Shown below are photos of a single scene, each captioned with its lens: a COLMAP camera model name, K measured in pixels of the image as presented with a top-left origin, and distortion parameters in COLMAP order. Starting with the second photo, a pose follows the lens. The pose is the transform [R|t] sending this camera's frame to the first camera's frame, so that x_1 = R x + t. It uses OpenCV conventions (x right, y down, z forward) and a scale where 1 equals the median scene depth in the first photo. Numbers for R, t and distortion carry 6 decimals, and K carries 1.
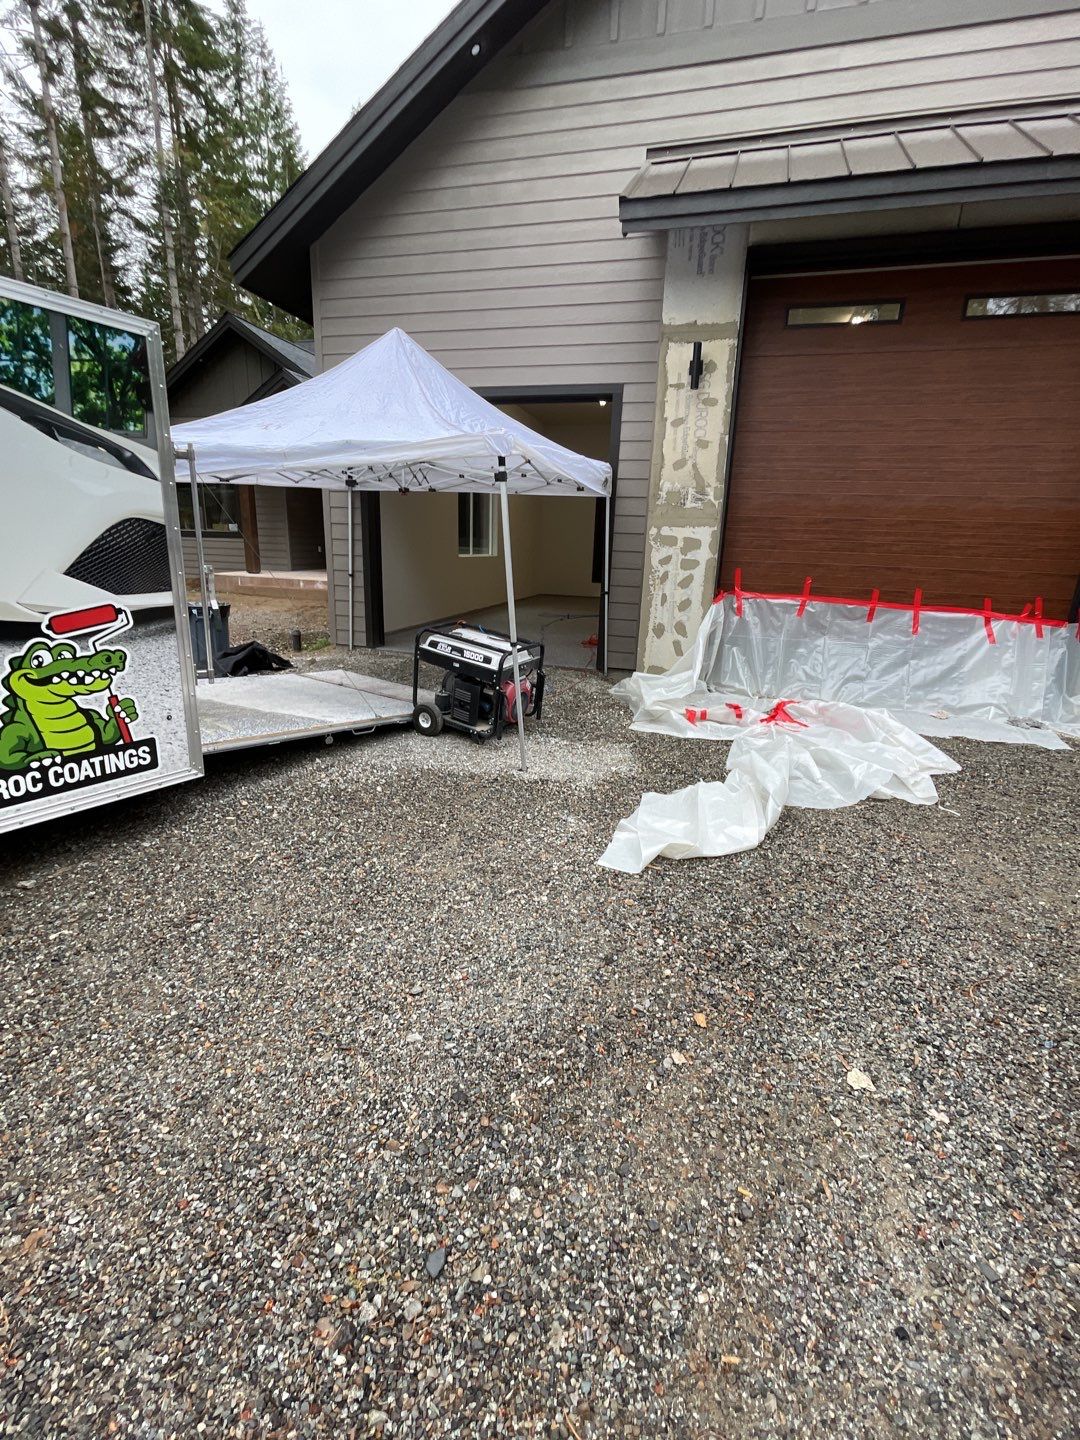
lens RADIAL K [[649.4, 0, 521.1], [0, 649.4, 719.6], [0, 0, 1]] dist [-0.005000, 0.000378]
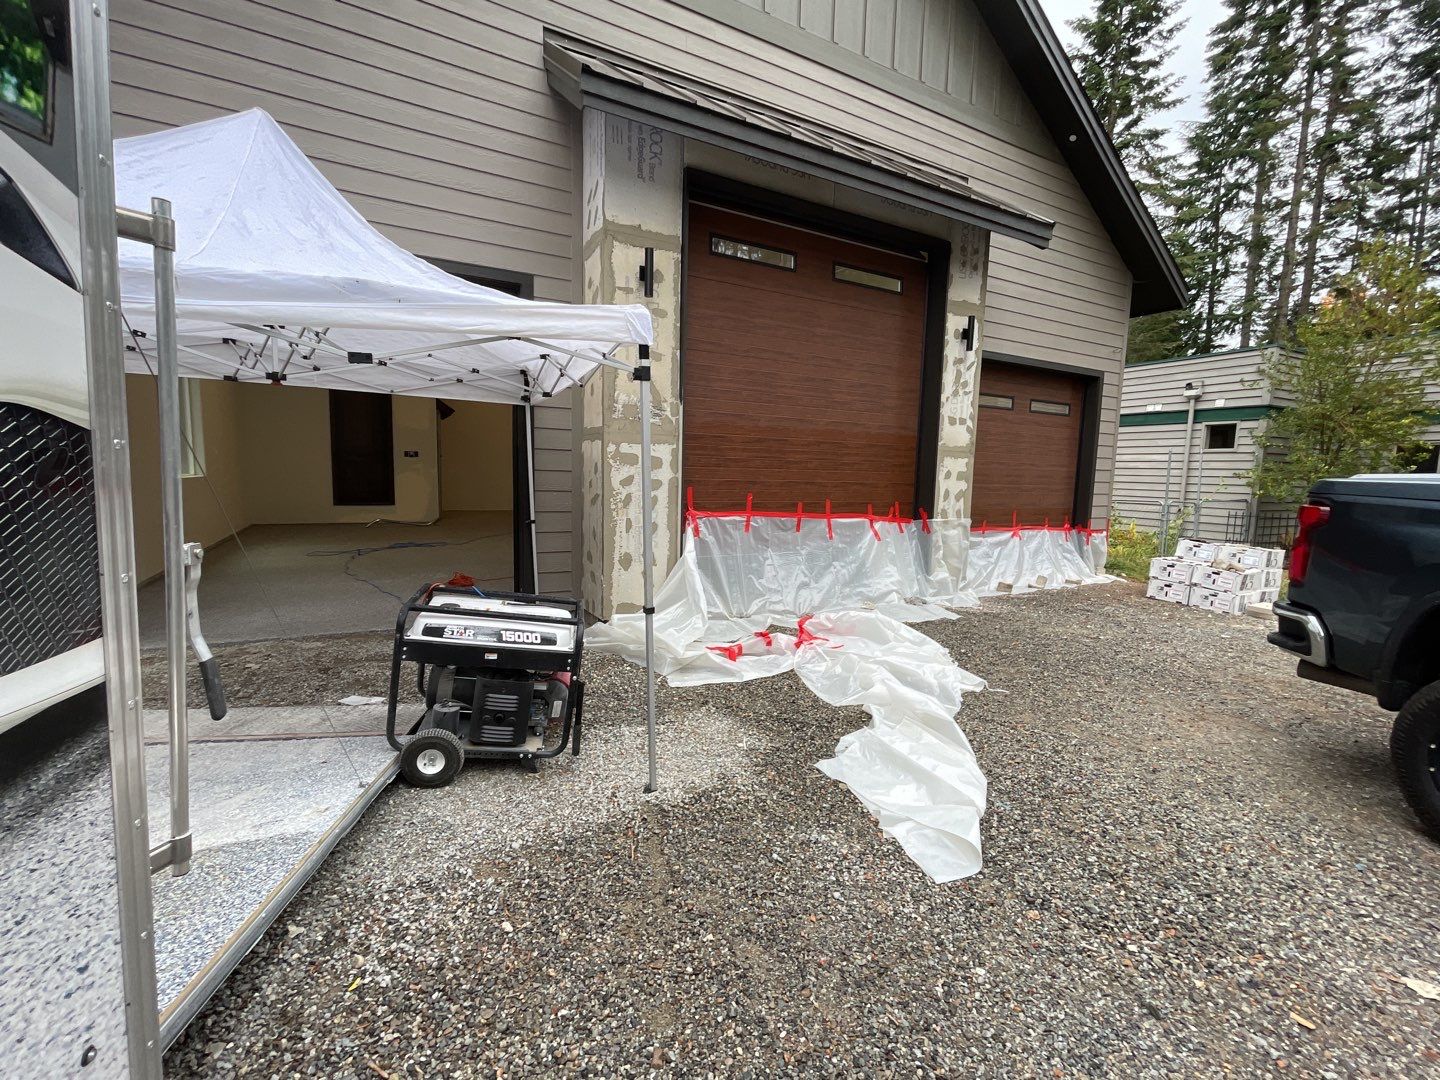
lens RADIAL K [[649.4, 0, 742.1], [0, 649.4, 539.4], [0, 0, 1]] dist [-0.005000, 0.000378]
pose [[0.696050, -0.090831, 0.712225, -0.324318], [0.186675, 0.980746, -0.057359, -0.101435], [-0.693302, 0.172879, 0.699604, 0.337255]]
